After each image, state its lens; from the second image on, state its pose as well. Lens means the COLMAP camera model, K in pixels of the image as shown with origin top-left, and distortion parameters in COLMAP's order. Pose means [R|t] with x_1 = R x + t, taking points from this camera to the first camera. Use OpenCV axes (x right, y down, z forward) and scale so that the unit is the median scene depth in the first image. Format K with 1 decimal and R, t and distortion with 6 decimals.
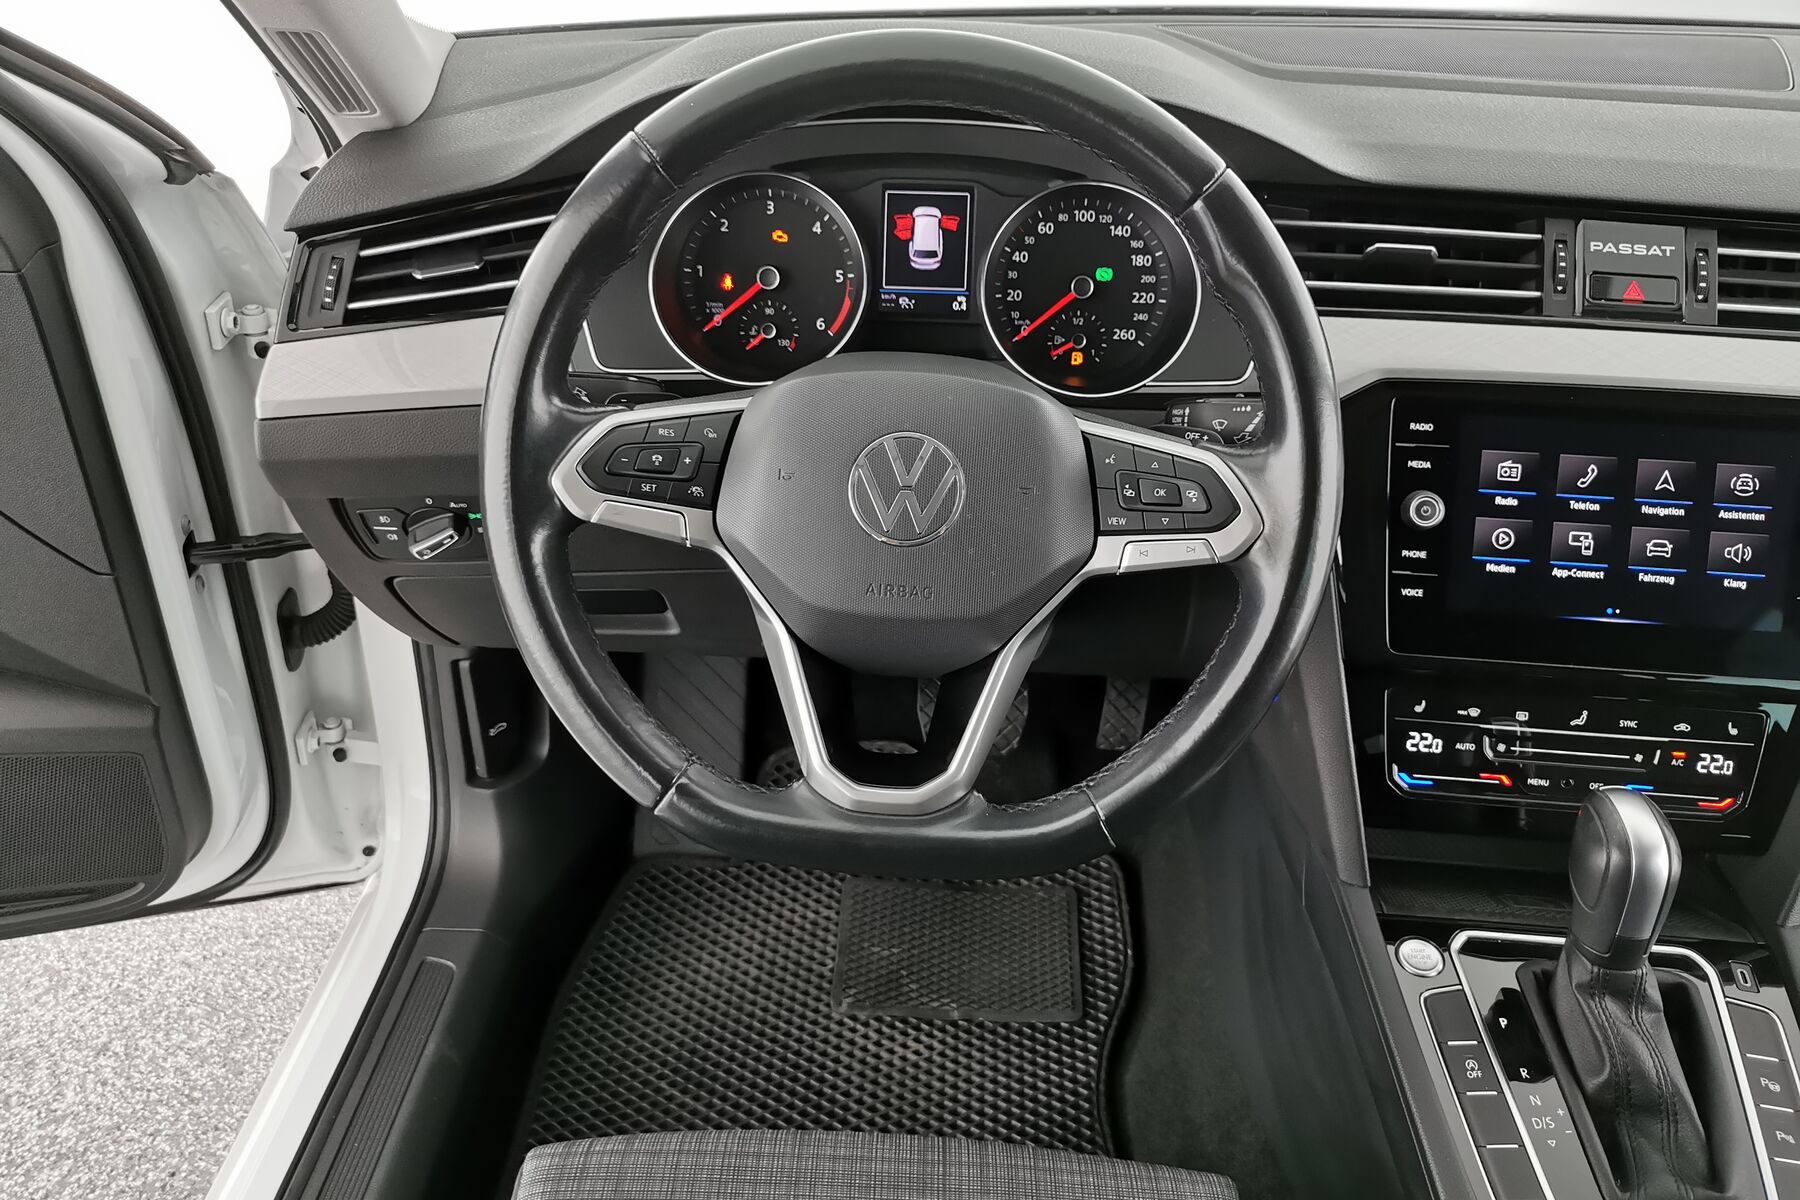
lens RADIAL K [[1404.7, 0, 899.7], [0, 1404.7, 596.8], [0, 0, 1]] dist [0.035850, -0.027137]
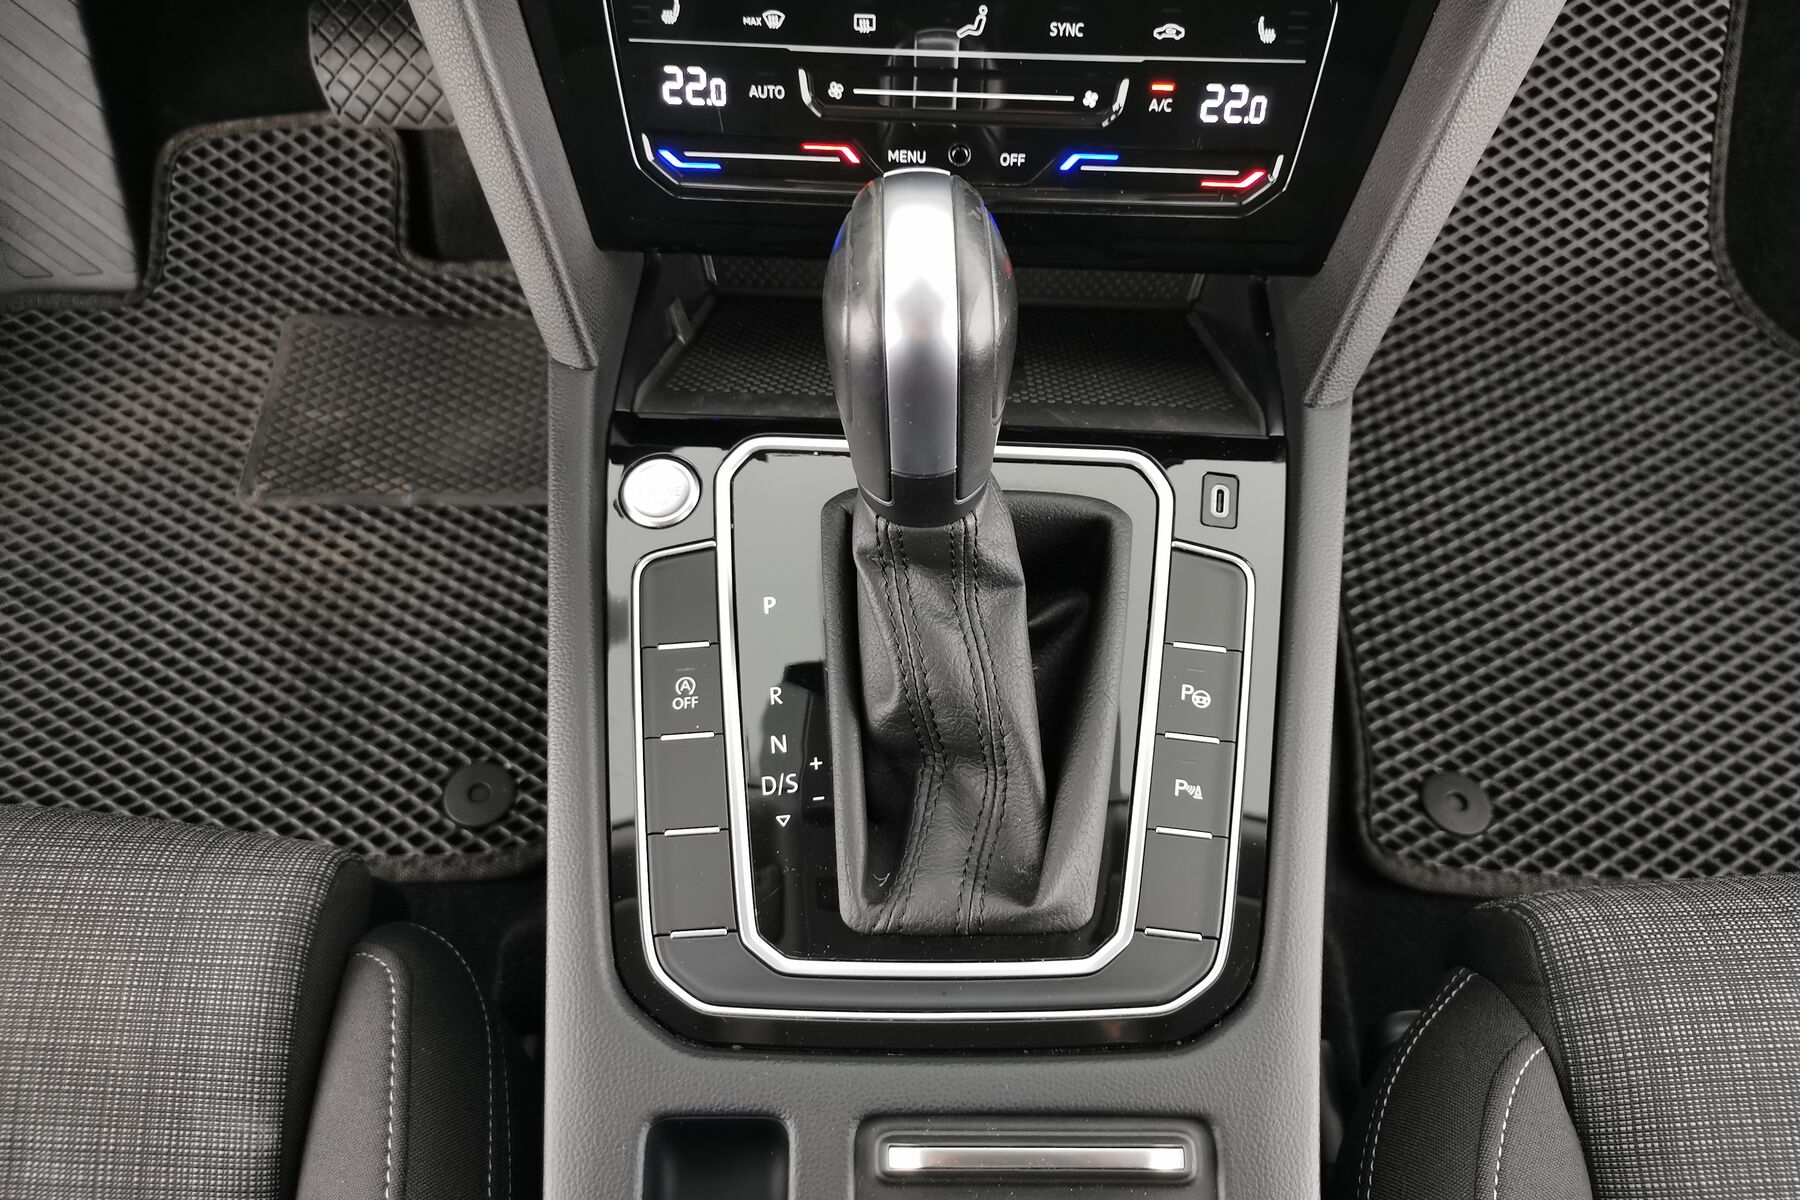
lens RADIAL K [[1404.7, 0, 894.6], [0, 1404.7, 597.4], [0, 0, 1]] dist [0.035850, -0.027137]
pose [[0.999071, -0.042770, -0.005254, 0.444098], [0.040915, 0.903271, 0.427114, 0.054585], [-0.013522, -0.426933, 0.904182, 0.453304]]
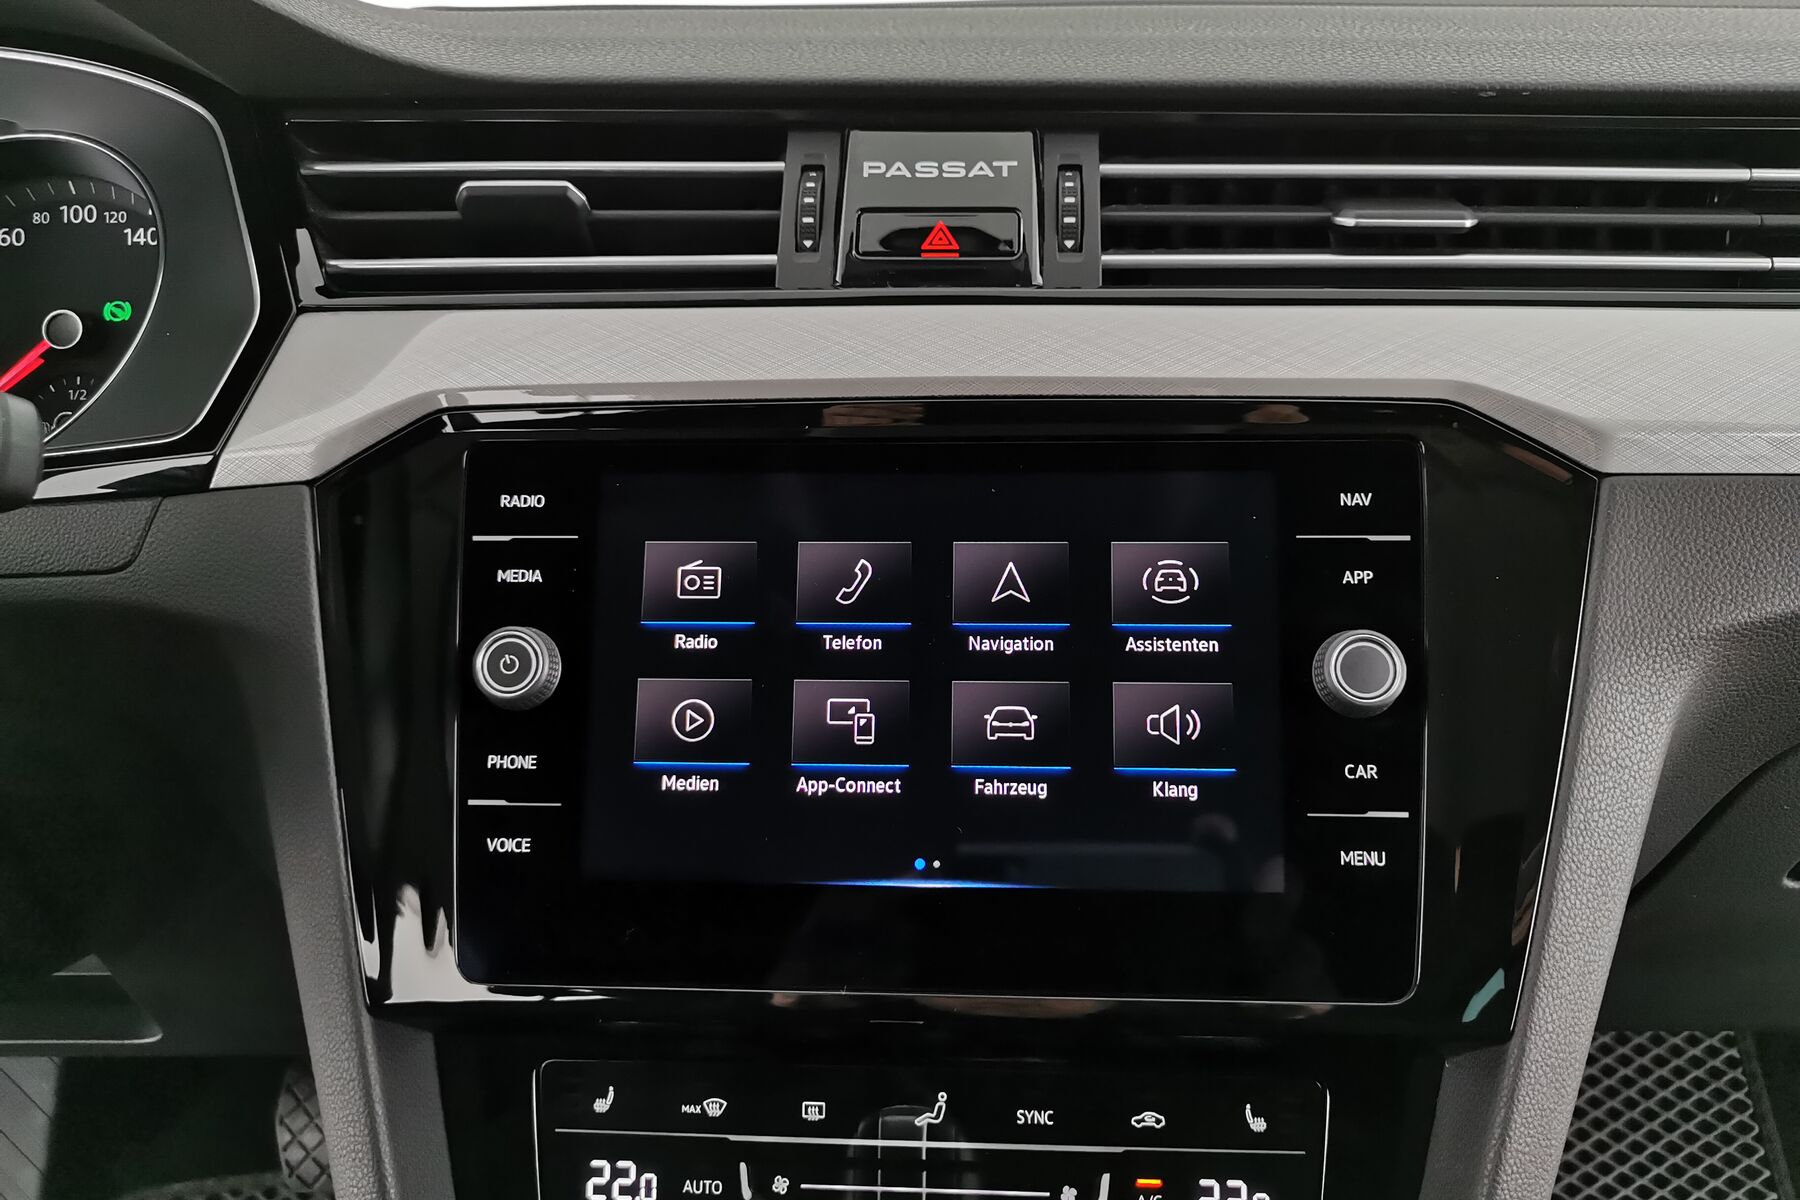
lens RADIAL K [[1404.7, 0, 902.3], [0, 1404.7, 600.7], [0, 0, 1]] dist [0.035850, -0.027137]
pose [[0.998906, -0.044440, 0.014536, 0.469242], [0.046653, 0.968038, -0.246425, 0.037697], [-0.003120, 0.246834, 0.969053, 0.509312]]
